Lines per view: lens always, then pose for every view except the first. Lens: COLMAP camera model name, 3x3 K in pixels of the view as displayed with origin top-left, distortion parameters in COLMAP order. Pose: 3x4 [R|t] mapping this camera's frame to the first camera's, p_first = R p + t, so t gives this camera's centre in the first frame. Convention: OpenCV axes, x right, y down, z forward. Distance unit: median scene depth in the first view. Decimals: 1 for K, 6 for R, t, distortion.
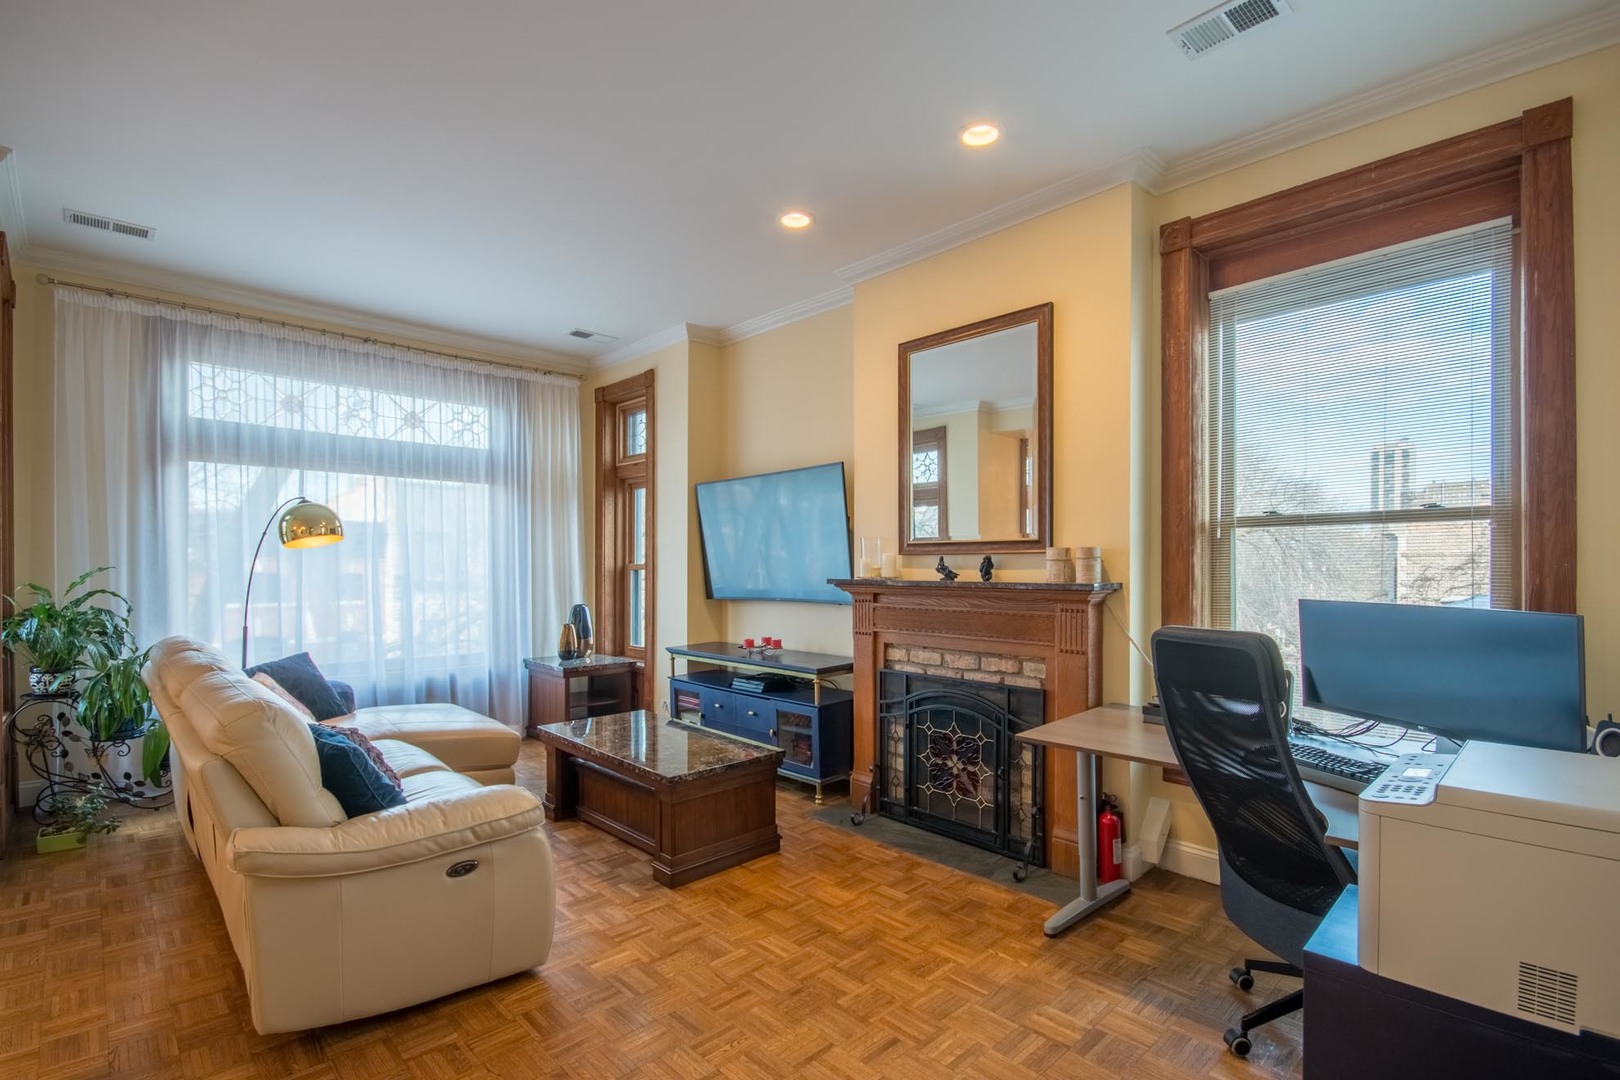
lens RADIAL K [[759.6, 0, 799.7], [0, 759.6, 555.4], [0, 0, 1]] dist [0.001711, -0.010500]
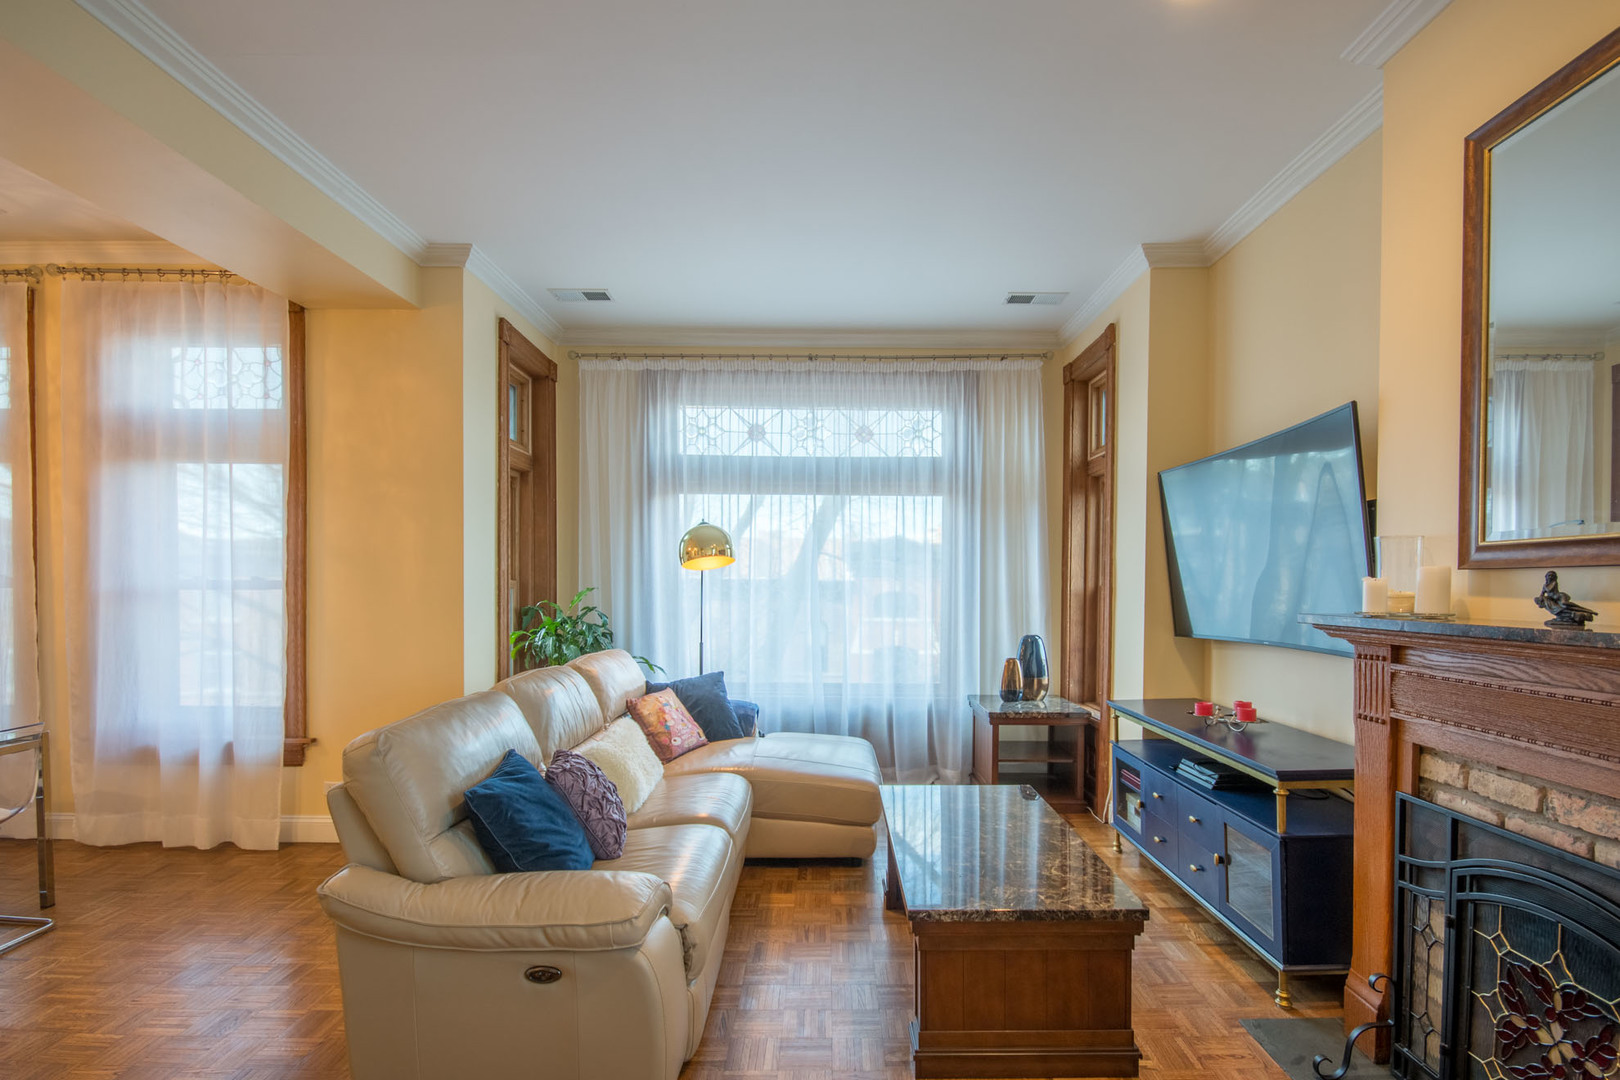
lens RADIAL K [[779.2, 0, 815.7], [0, 779.2, 591.3], [0, 0, 1]] dist [-0.001079, -0.014362]
pose [[0.722954, 0.007900, -0.690851, 0.171044], [0.005934, 0.999827, 0.017644, 0.002034], [0.690871, -0.016855, 0.722781, 0.339486]]
